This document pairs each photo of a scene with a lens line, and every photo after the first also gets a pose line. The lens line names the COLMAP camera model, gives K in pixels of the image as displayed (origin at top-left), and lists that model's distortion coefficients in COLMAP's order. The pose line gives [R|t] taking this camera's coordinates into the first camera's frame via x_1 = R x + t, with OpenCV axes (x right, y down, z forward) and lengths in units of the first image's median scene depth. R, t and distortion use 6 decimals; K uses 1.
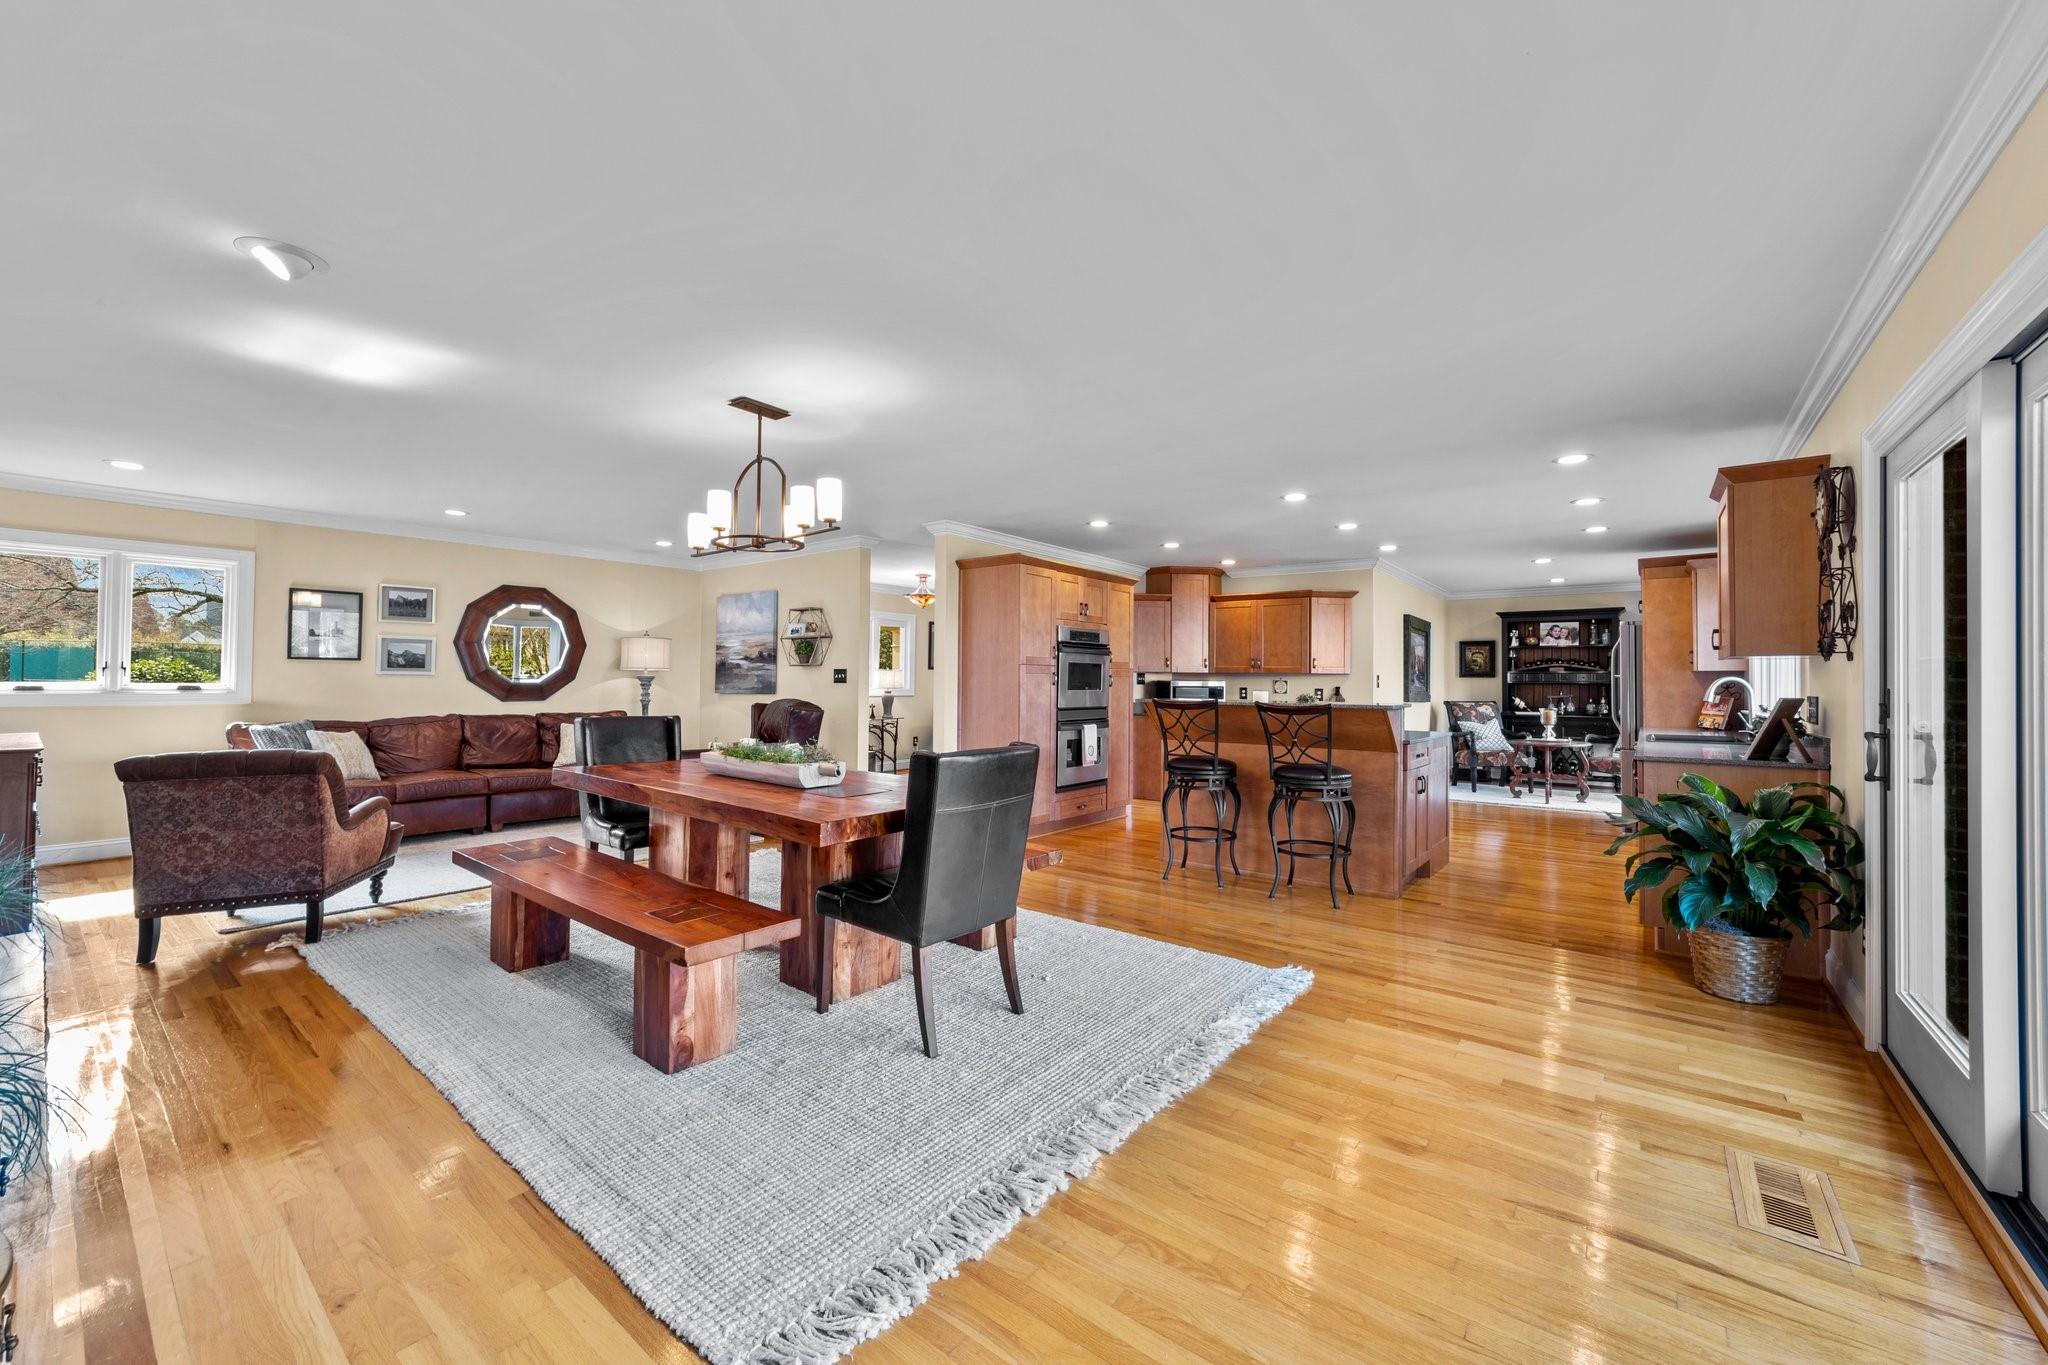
lens RADIAL K [[792.9, 0, 1019.6], [0, 792.9, 667.5], [0, 0, 1]] dist [-0.017198, 0.007037]
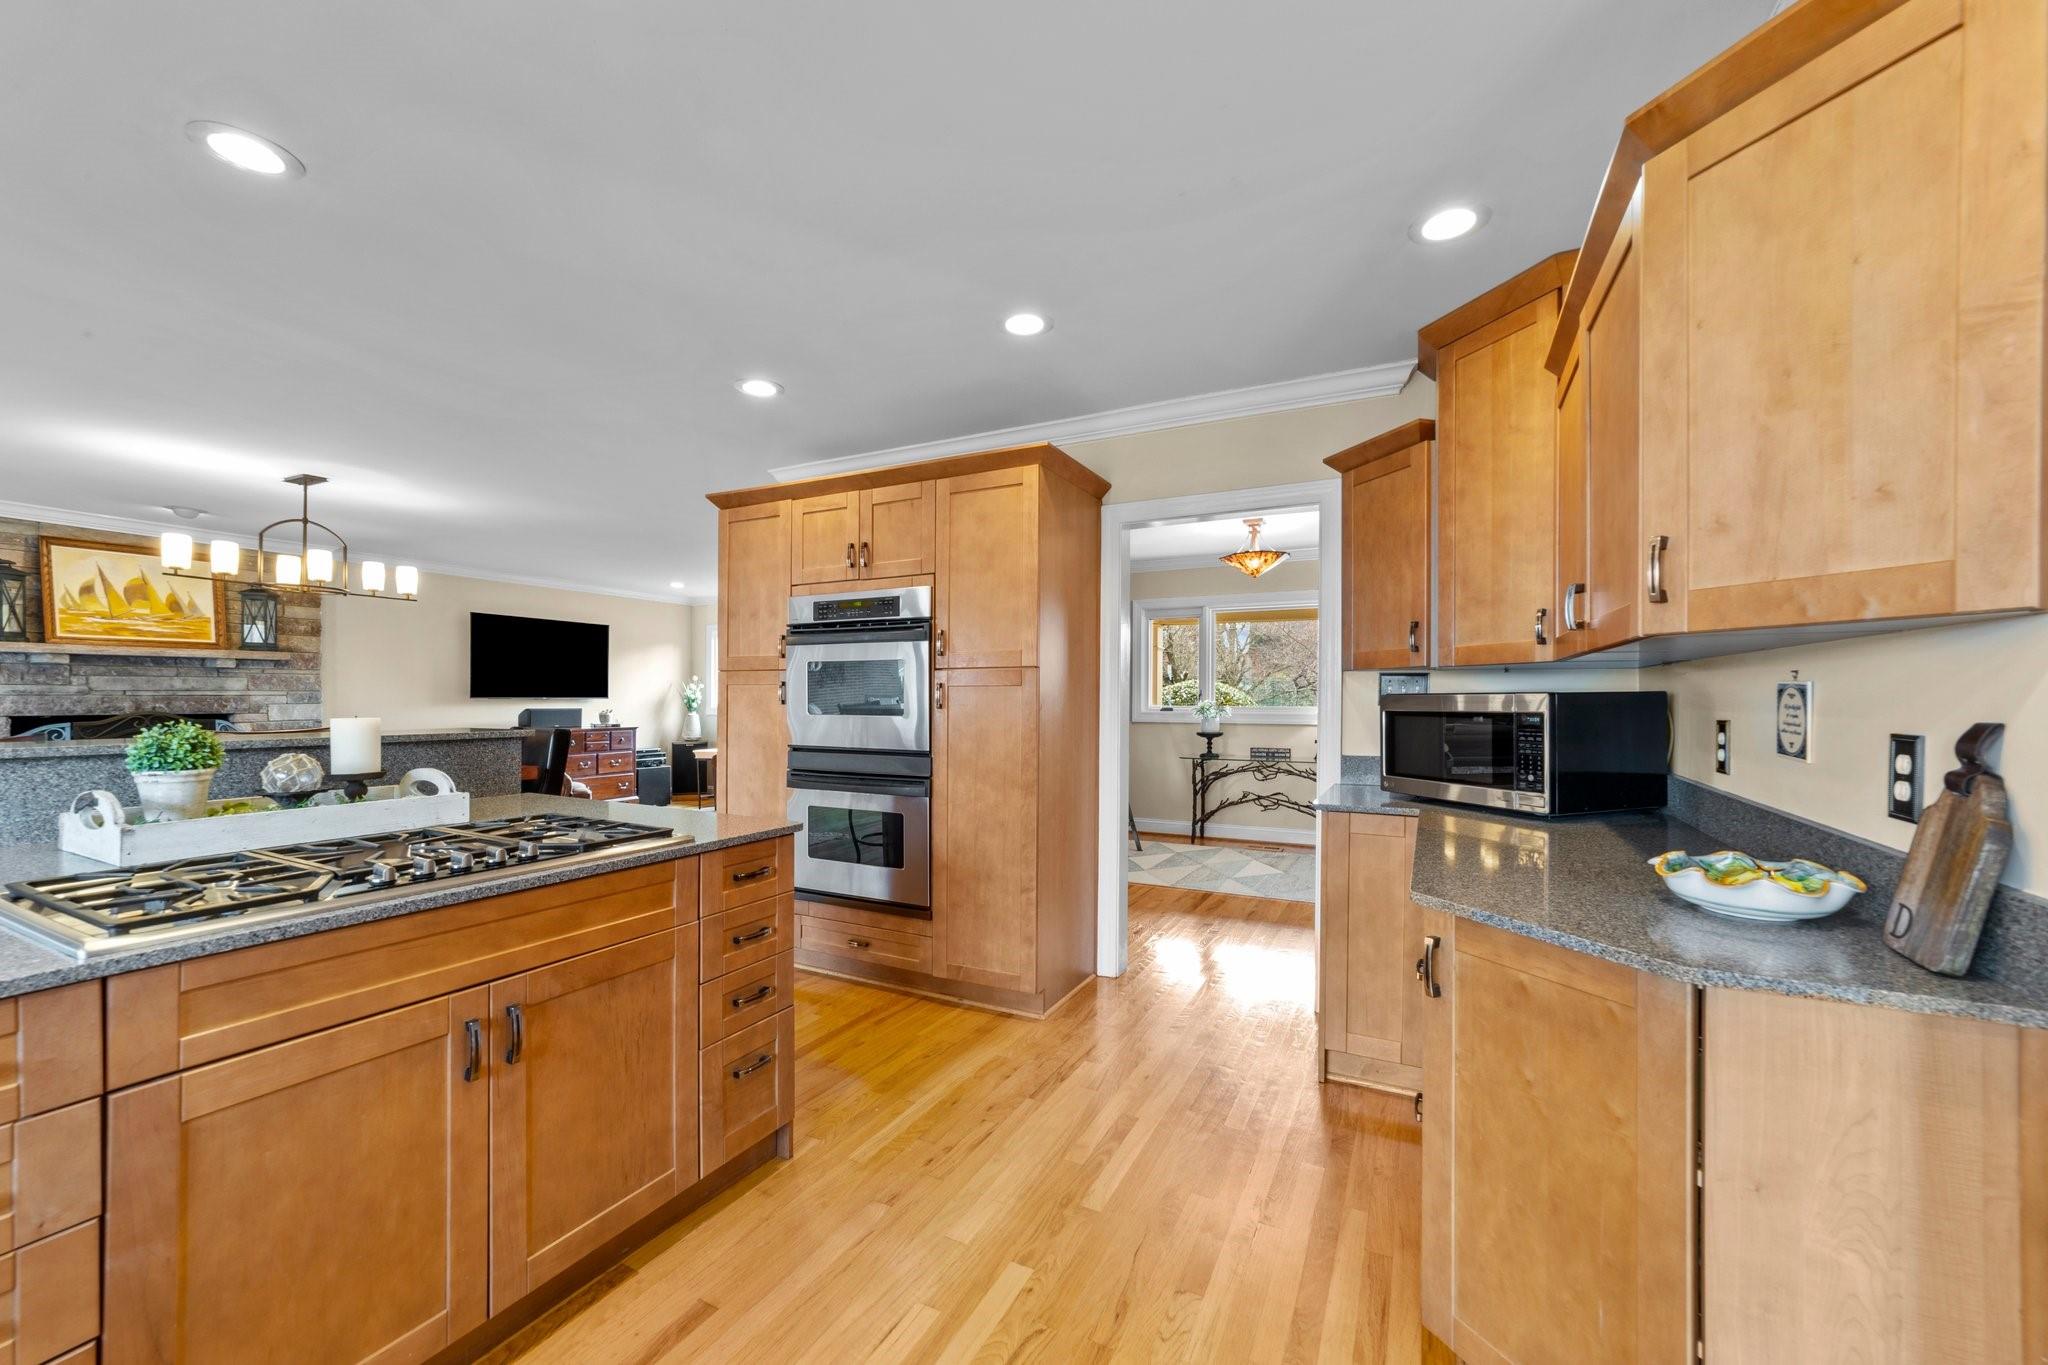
lens RADIAL K [[792.9, 0, 1019.4], [0, 792.9, 696.7], [0, 0, 1]] dist [-0.017198, 0.007037]
pose [[0.192720, -0.009106, -0.981211, 0.492065], [0.014751, 0.999871, -0.006382, 0.018098], [0.981143, -0.013244, 0.192830, 0.827916]]
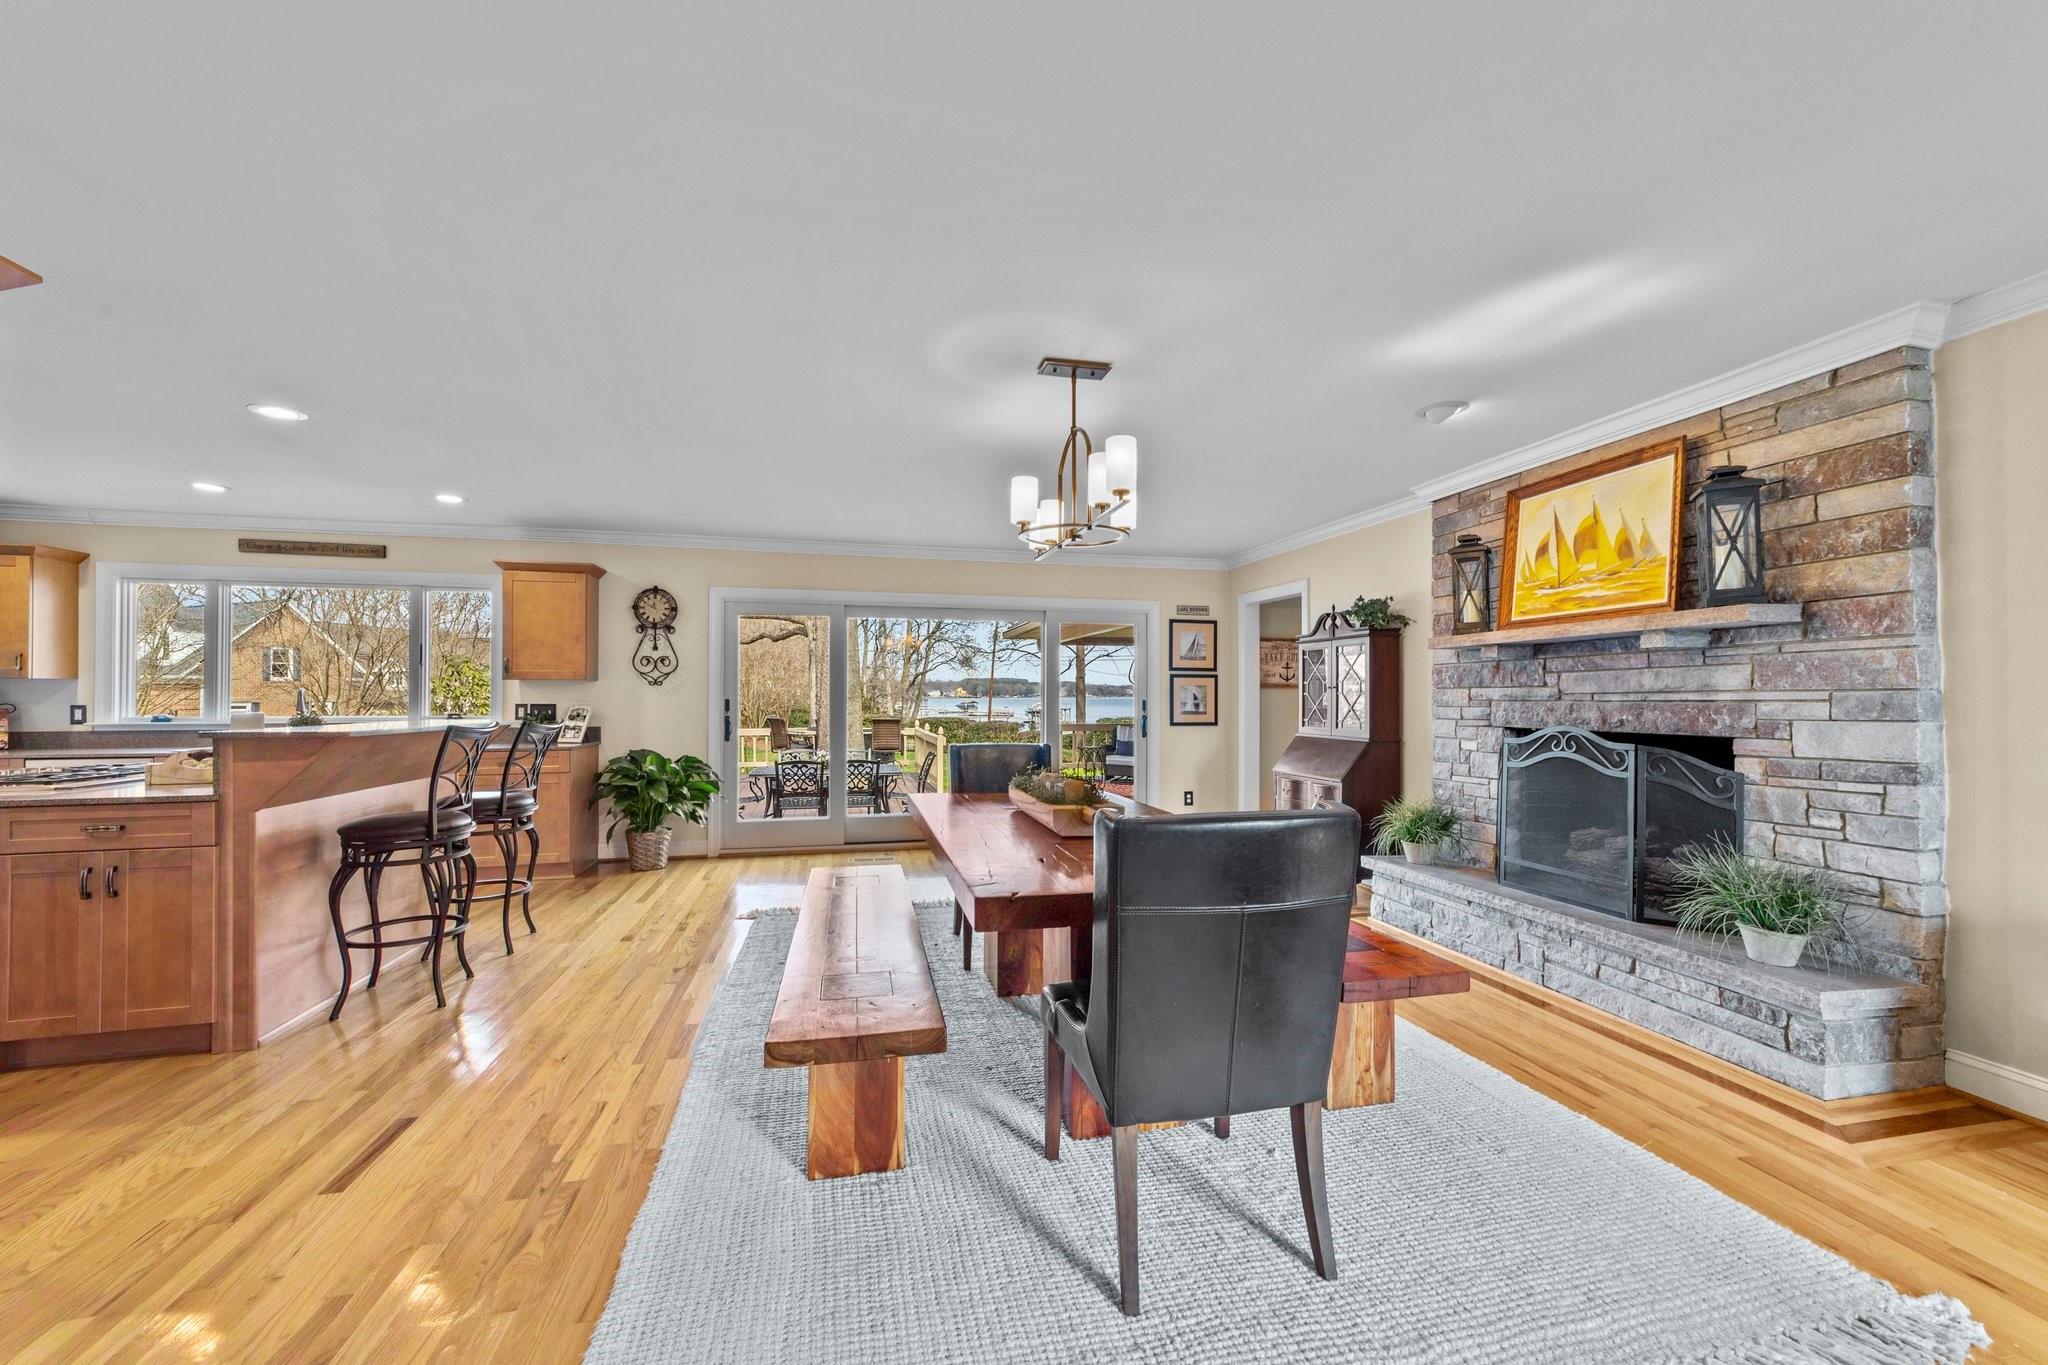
lens RADIAL K [[792.9, 0, 1032.6], [0, 792.9, 685.7], [0, 0, 1]] dist [-0.017198, 0.007037]
pose [[-0.785904, -0.002519, 0.618344, -0.351947], [-0.020187, 0.999563, -0.021586, 0.008533], [-0.618019, -0.029447, -0.785611, 0.738066]]
